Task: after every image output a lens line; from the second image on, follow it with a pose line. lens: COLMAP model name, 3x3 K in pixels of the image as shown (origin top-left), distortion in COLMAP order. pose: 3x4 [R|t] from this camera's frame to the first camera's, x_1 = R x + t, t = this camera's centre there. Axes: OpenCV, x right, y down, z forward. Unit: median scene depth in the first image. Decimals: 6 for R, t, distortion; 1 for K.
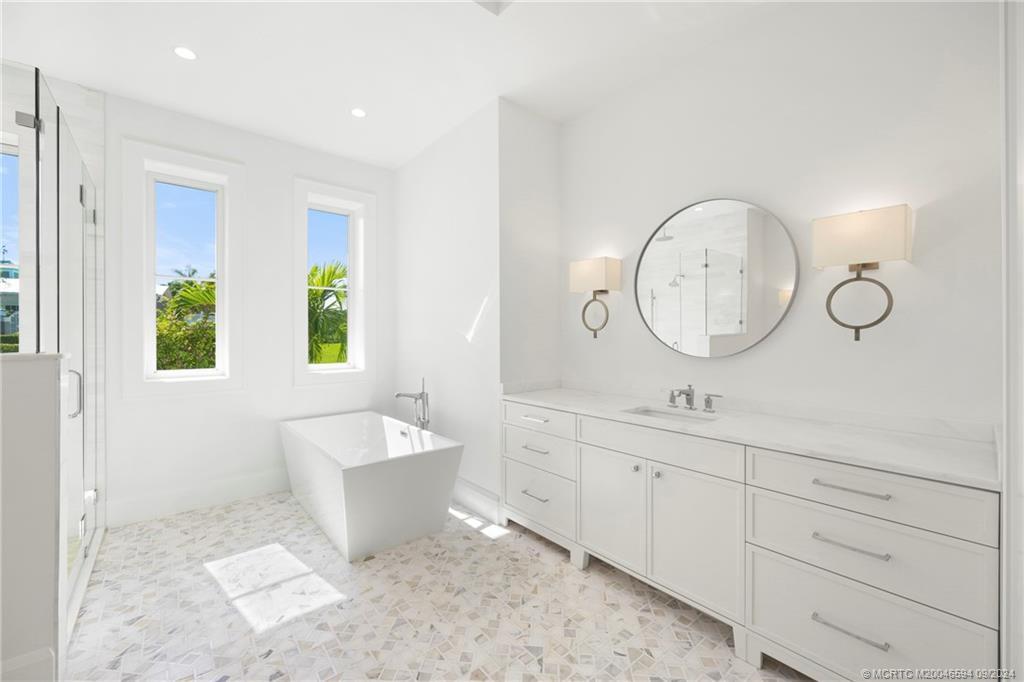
lens RADIAL K [[414.2, 0, 513.2], [0, 414.2, 338.7], [0, 0, 1]] dist [0.002840, -0.000371]
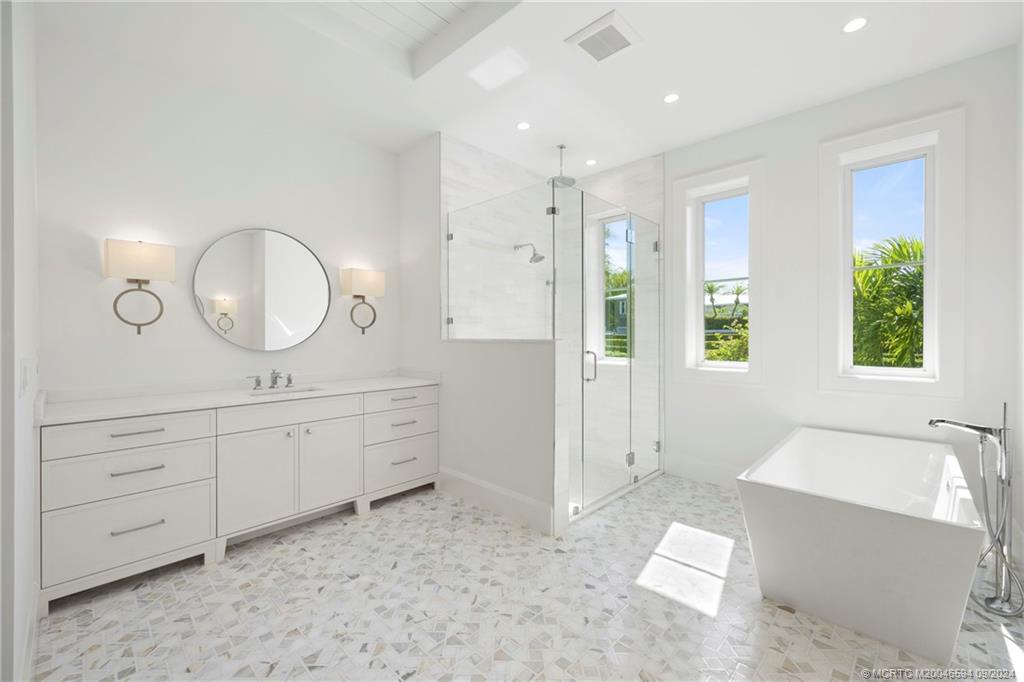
lens RADIAL K [[446.9, 0, 514.0], [0, 446.9, 333.2], [0, 0, 1]] dist [0.008060, -0.000273]
pose [[0.103788, 0.007145, -0.994574, 0.484134], [-0.006754, 0.999956, 0.006479, -0.003495], [0.994577, 0.006045, 0.103832, 0.410309]]
